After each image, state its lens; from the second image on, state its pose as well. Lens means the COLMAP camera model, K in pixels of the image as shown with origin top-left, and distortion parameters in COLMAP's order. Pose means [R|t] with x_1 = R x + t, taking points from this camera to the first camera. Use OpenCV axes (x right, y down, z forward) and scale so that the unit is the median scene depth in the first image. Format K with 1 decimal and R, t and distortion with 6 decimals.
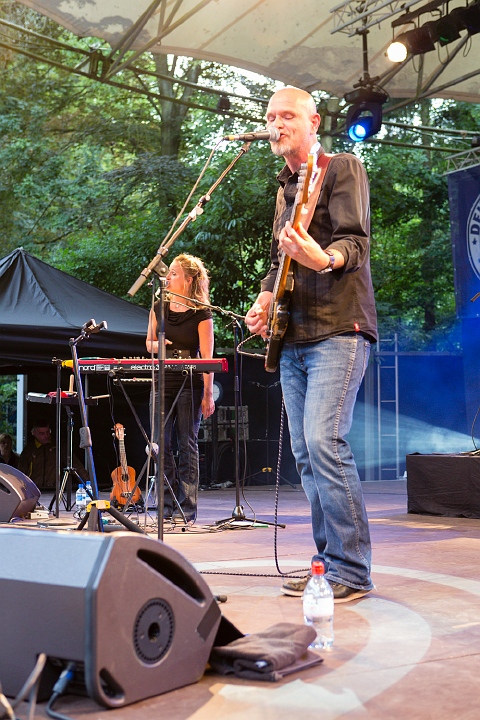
lens RADIAL K [[1057.6, 0, 239.3], [0, 1057.6, 351.0], [0, 0, 1]] dist [0.006121, 0.010558]
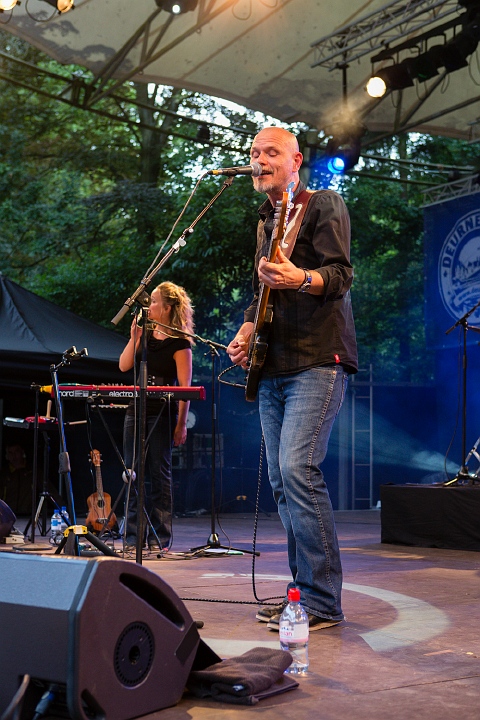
lens RADIAL K [[1058.1, 0, 240.0], [0, 1058.1, 360.0], [0, 0, 1]] dist [-0.001577, -0.020956]
pose [[0.999558, 0.016863, 0.024490, -0.001922], [-0.016431, 0.999707, -0.017747, -0.000529], [-0.024782, 0.017337, 0.999543, -0.006067]]
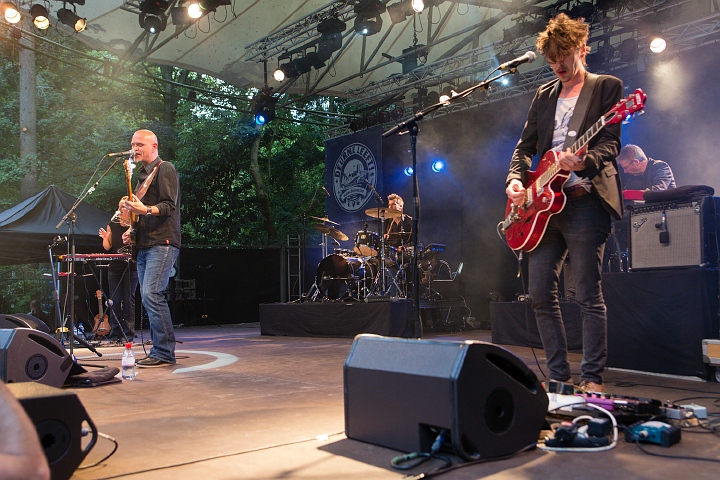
lens RADIAL K [[721.1, 0, 360.0], [0, 721.1, 240.0], [0, 0, 1]] dist [0.072108, 0.010560]
pose [[0.988756, -0.006637, 0.149392, 0.095361], [0.007046, 0.999973, -0.002212, -0.006759], [-0.149373, 0.003239, 0.988776, -0.191501]]
